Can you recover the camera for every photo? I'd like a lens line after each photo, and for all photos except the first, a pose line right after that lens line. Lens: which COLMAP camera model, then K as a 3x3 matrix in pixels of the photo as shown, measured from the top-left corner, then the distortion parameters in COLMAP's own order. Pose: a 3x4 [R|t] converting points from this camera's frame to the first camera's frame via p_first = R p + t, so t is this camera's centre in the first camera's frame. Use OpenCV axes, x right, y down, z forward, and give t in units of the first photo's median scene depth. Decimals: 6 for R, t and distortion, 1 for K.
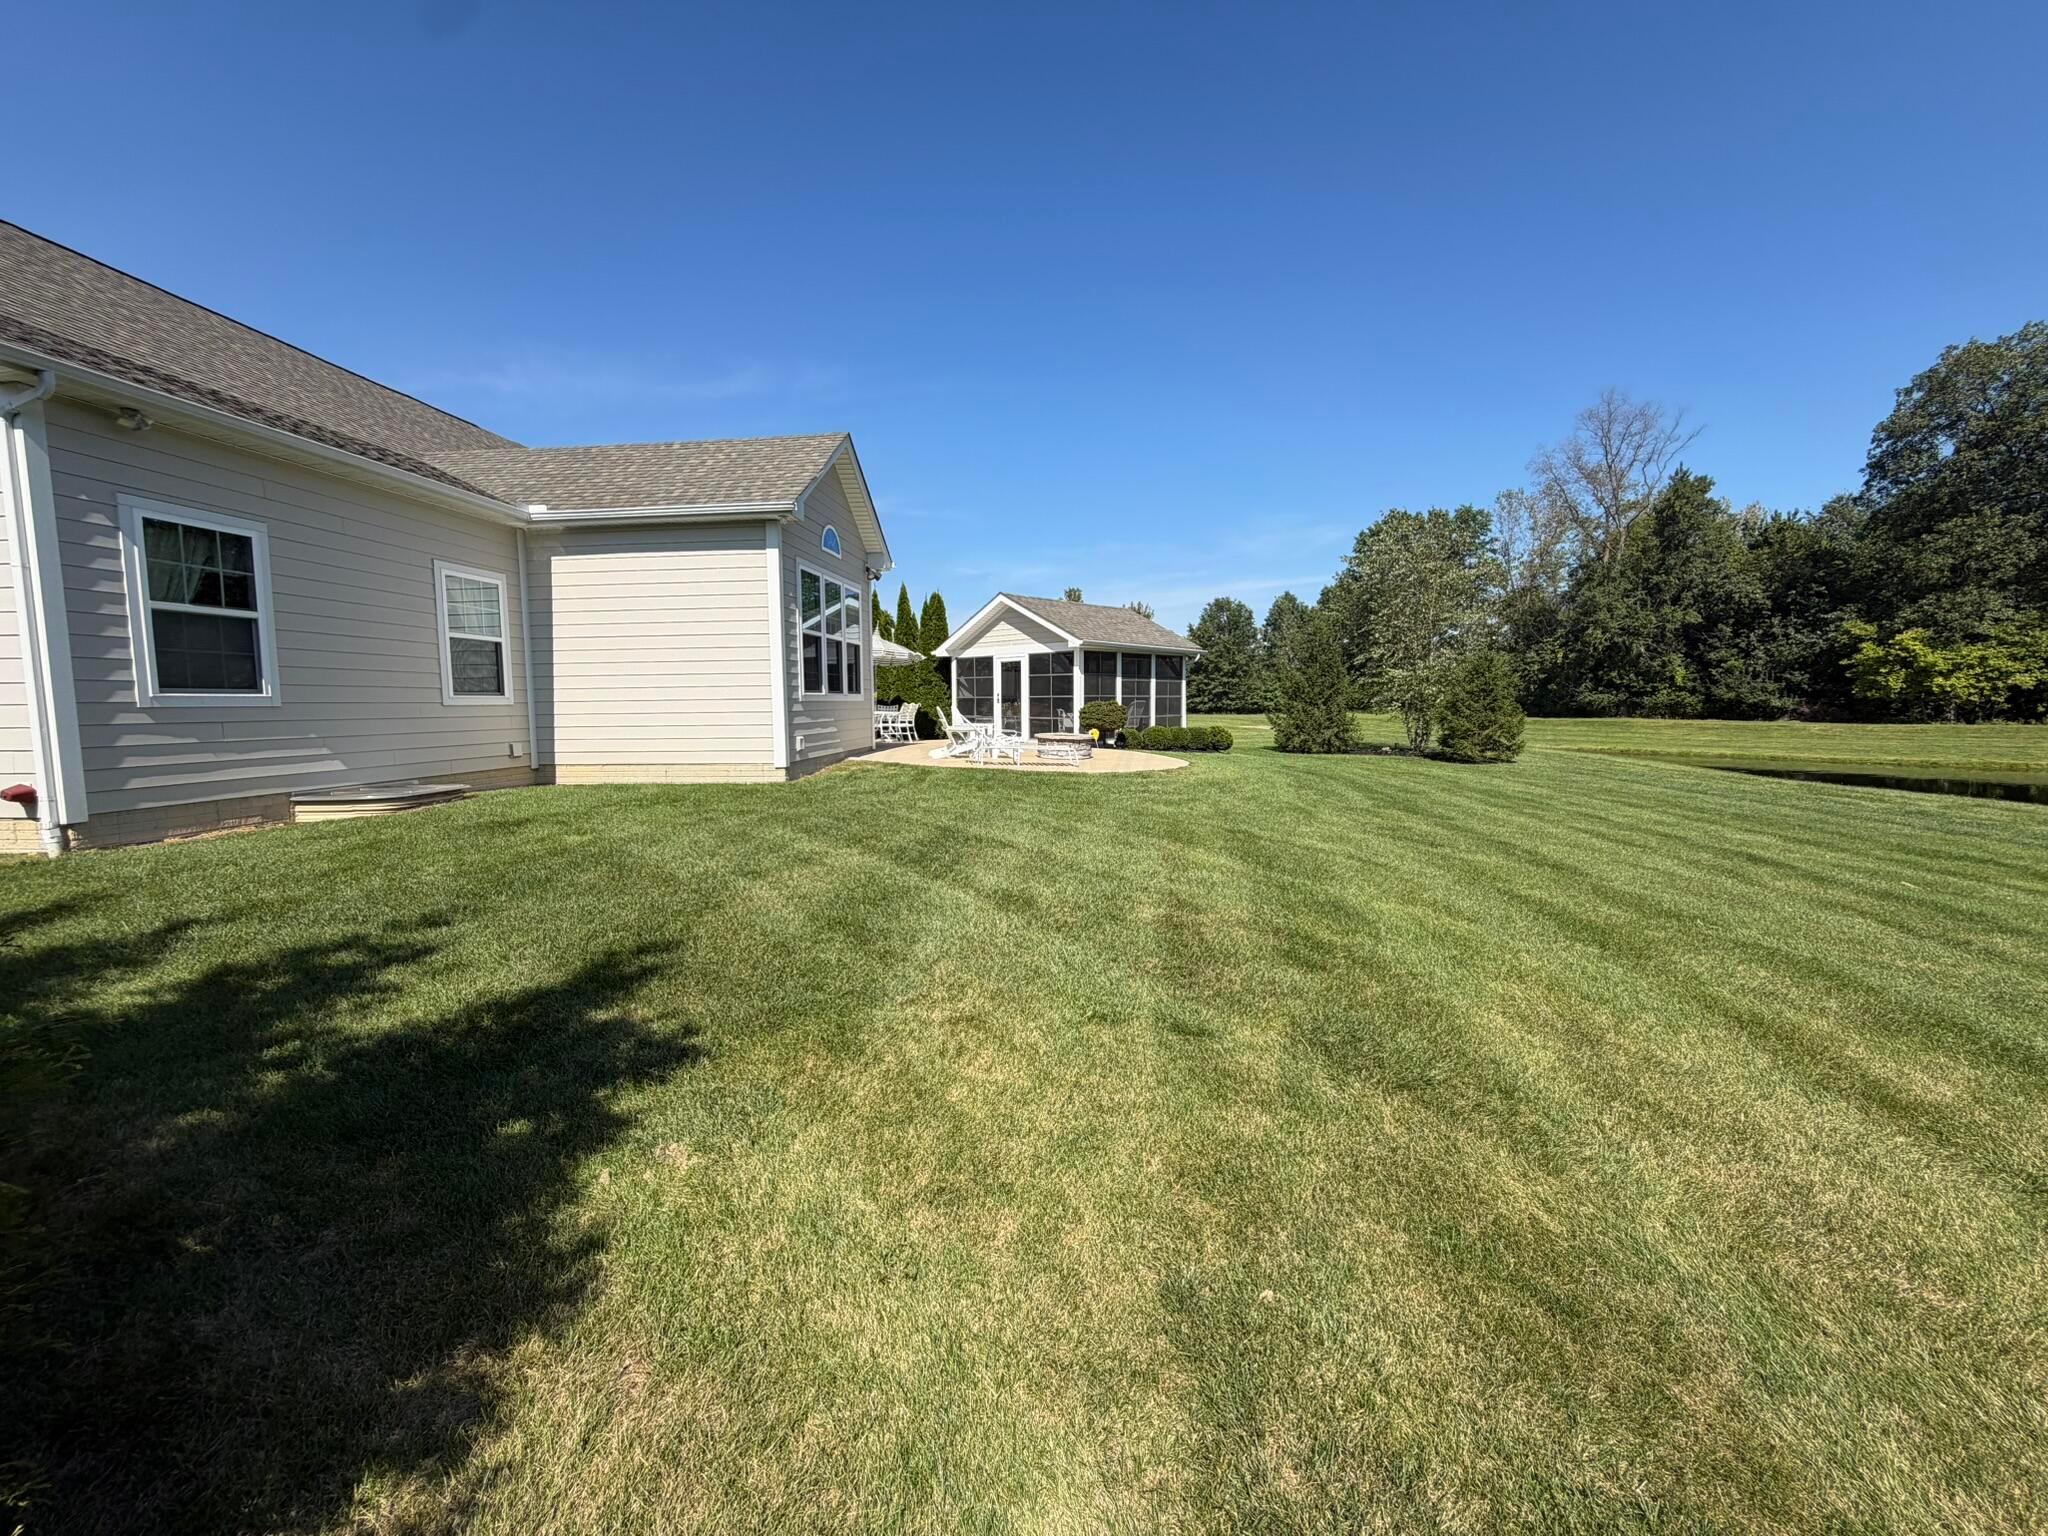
lens RADIAL K [[814.3, 0, 1025.7], [0, 814.3, 769.9], [0, 0, 1]] dist [0.001724, -0.000364]
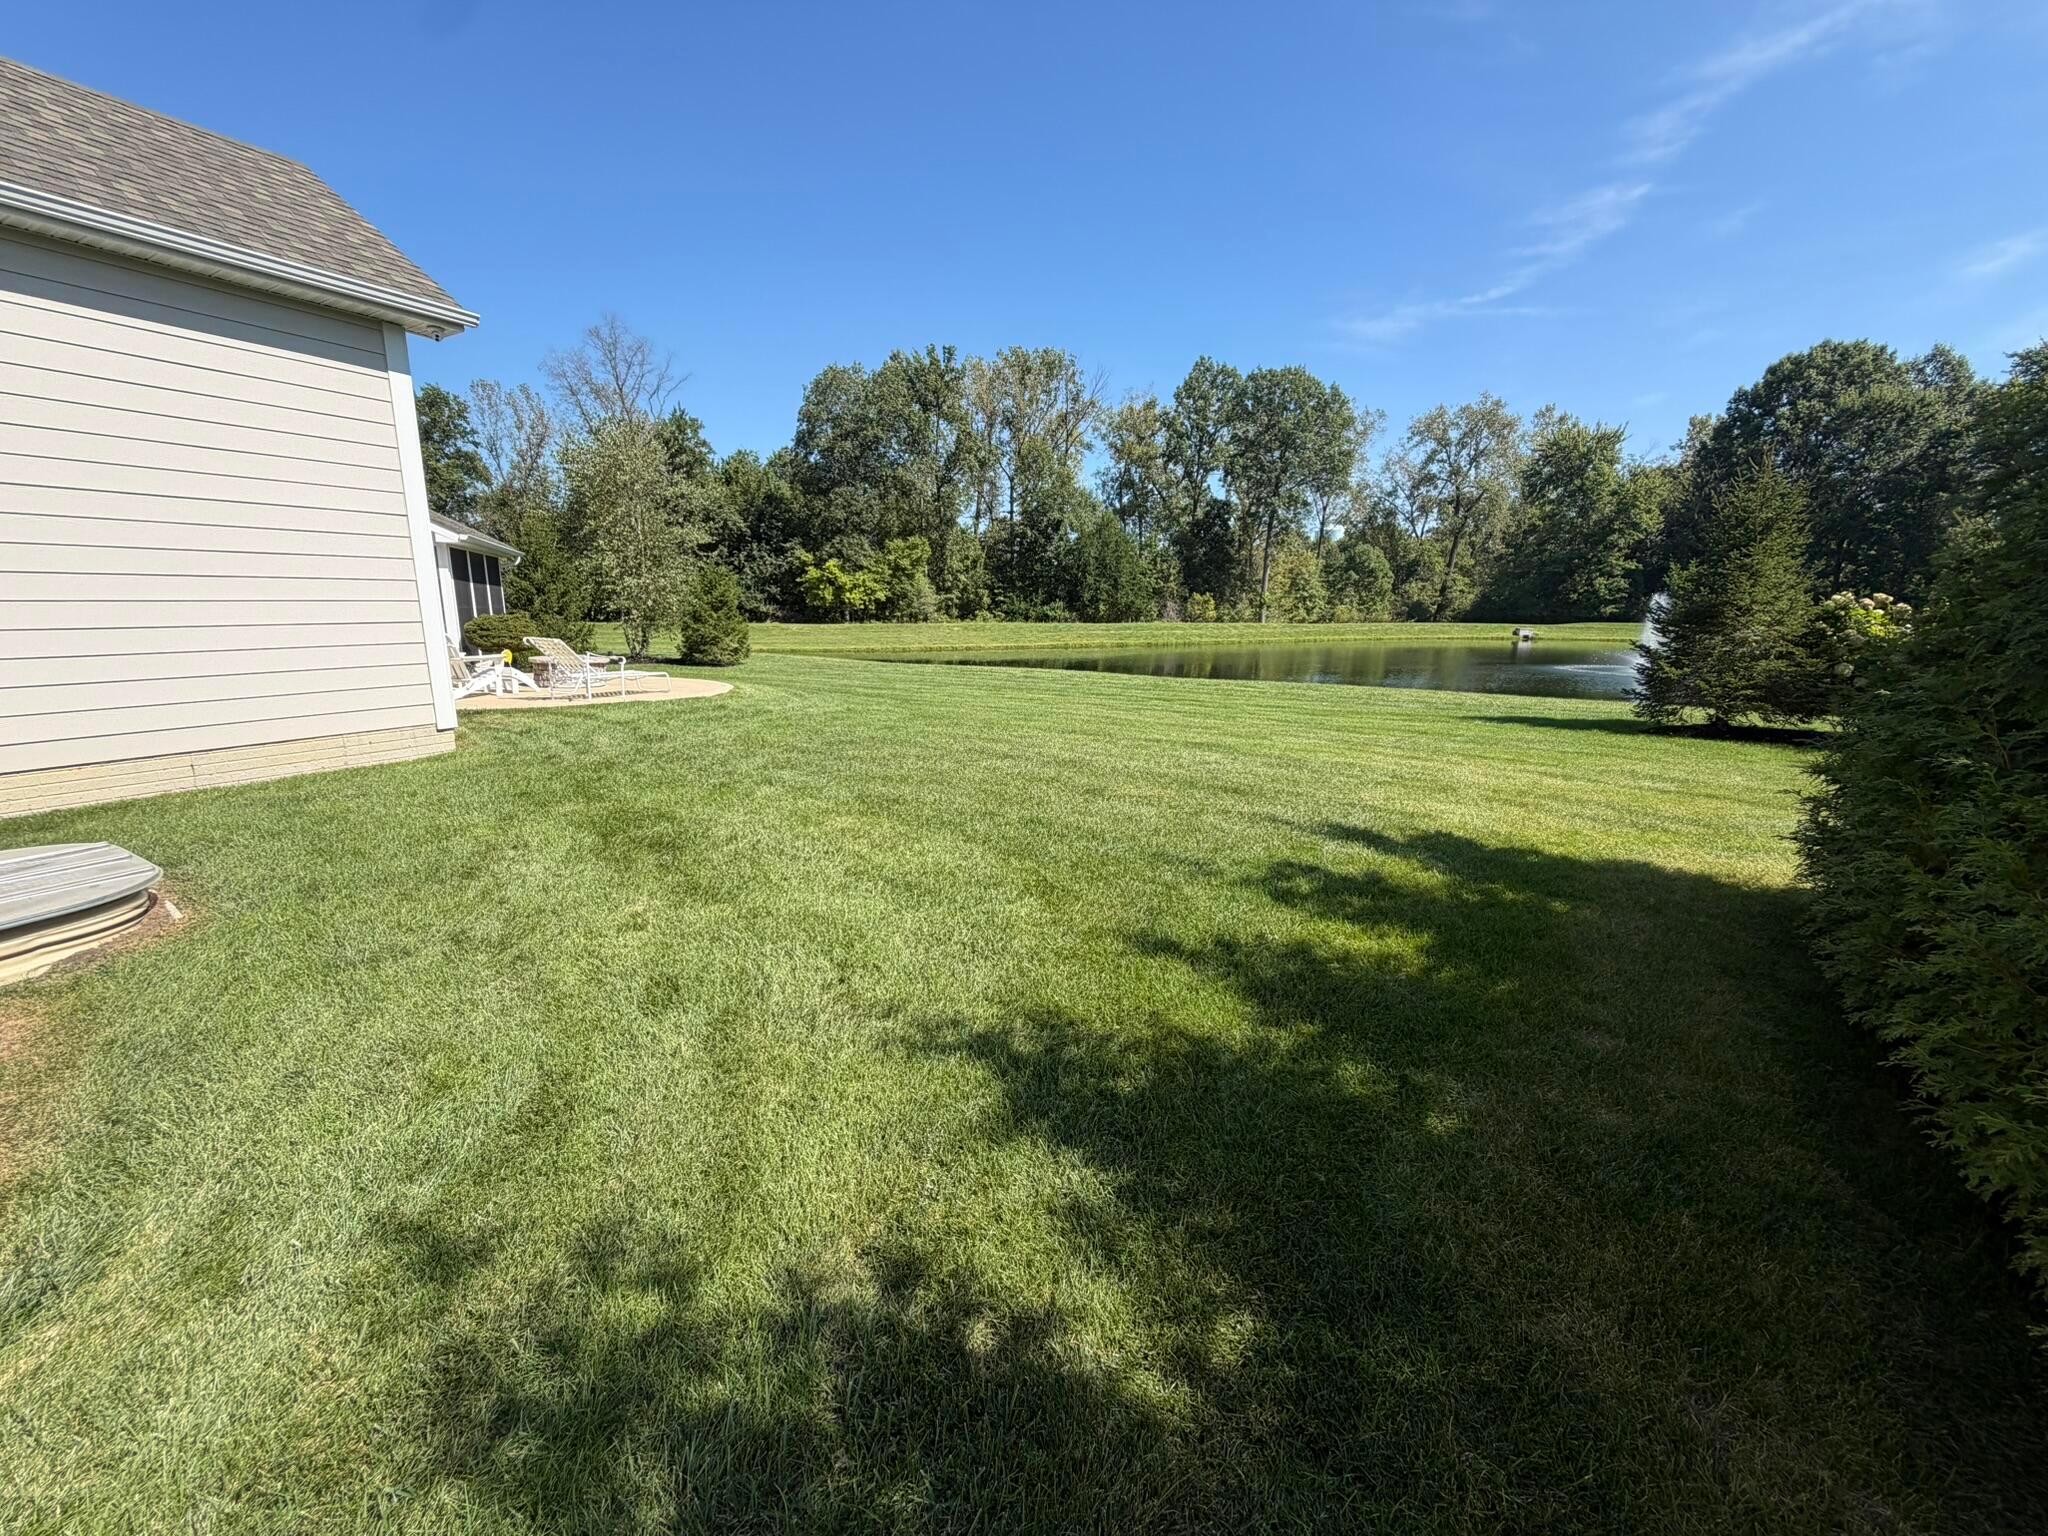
lens RADIAL K [[814.3, 0, 1020.5], [0, 814.3, 761.8], [0, 0, 1]] dist [0.001724, -0.000364]
pose [[0.406733, -0.166891, 0.898174, -0.160808], [0.068716, 0.985975, 0.152088, -0.010228], [-0.910959, -0.000140, 0.412497, 0.072742]]
